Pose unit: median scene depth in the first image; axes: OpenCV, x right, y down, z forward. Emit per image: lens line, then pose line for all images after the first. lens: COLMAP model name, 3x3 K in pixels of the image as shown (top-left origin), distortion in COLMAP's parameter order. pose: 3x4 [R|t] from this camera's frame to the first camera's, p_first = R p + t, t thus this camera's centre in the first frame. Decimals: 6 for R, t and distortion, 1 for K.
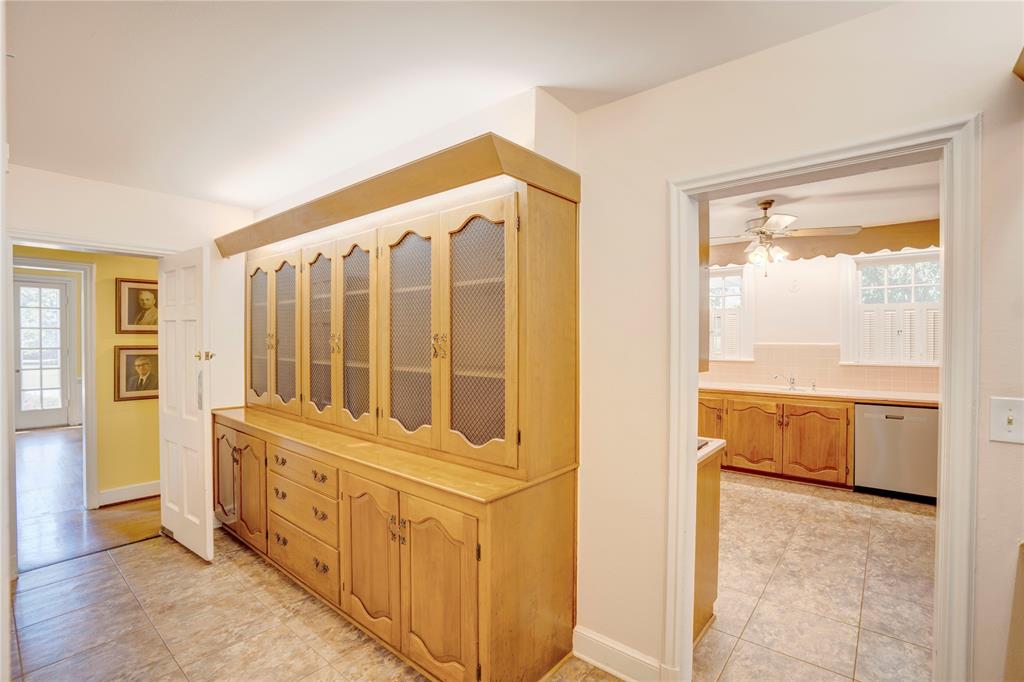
lens RADIAL K [[476.0, 0, 512.4], [0, 476.0, 338.1], [0, 0, 1]] dist [-0.035589, 0.005920]
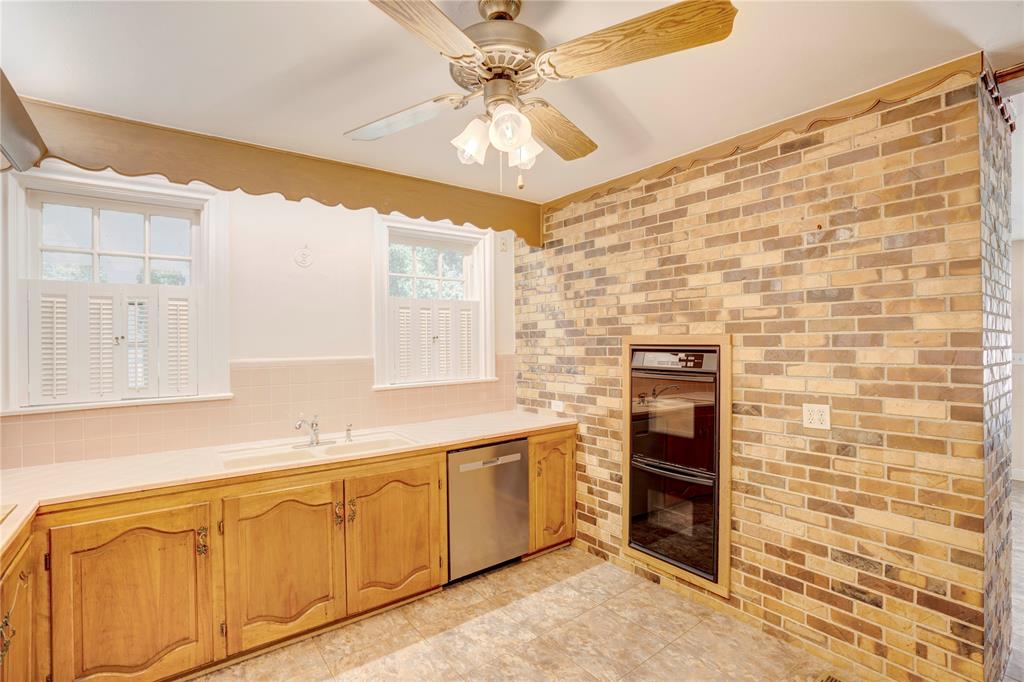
lens RADIAL K [[476.0, 0, 513.4], [0, 476.0, 344.7], [0, 0, 1]] dist [-0.035589, 0.005920]
pose [[0.227800, -0.008841, 0.973668, 0.127912], [0.011257, 0.999916, 0.006445, -0.007255], [-0.973643, 0.009492, 0.227881, 0.736681]]
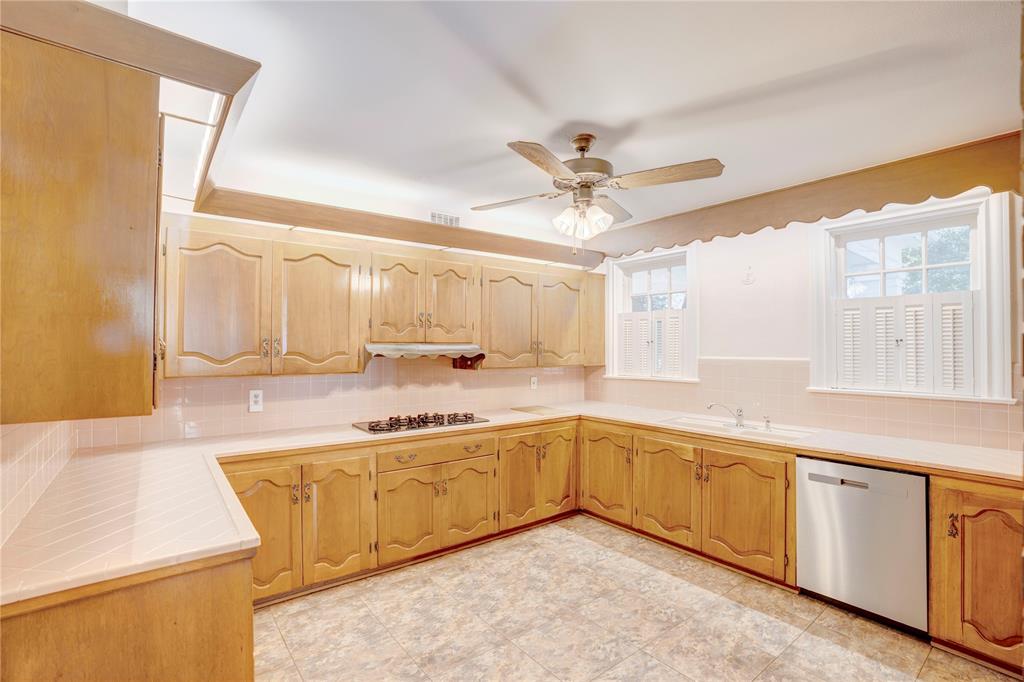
lens RADIAL K [[476.0, 0, 506.0], [0, 476.0, 338.8], [0, 0, 1]] dist [-0.035589, 0.005920]
pose [[0.975434, -0.003007, -0.220270, 0.470836], [-0.000555, 0.999870, -0.016106, -0.006943], [0.220290, 0.015833, 0.975306, 0.283257]]
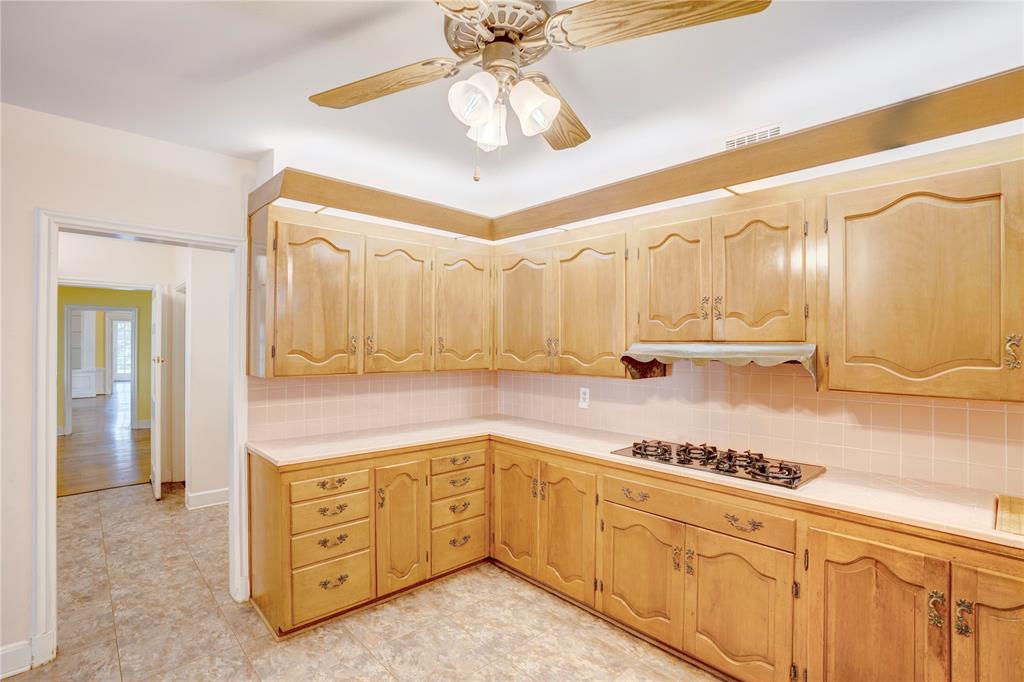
lens RADIAL K [[476.0, 0, 509.7], [0, 476.0, 343.5], [0, 0, 1]] dist [-0.035589, 0.005920]
pose [[-0.126296, -0.009175, -0.991950, 0.703281], [-0.008651, 0.999929, -0.008147, -0.004371], [0.991955, 0.007553, -0.126367, 0.843226]]
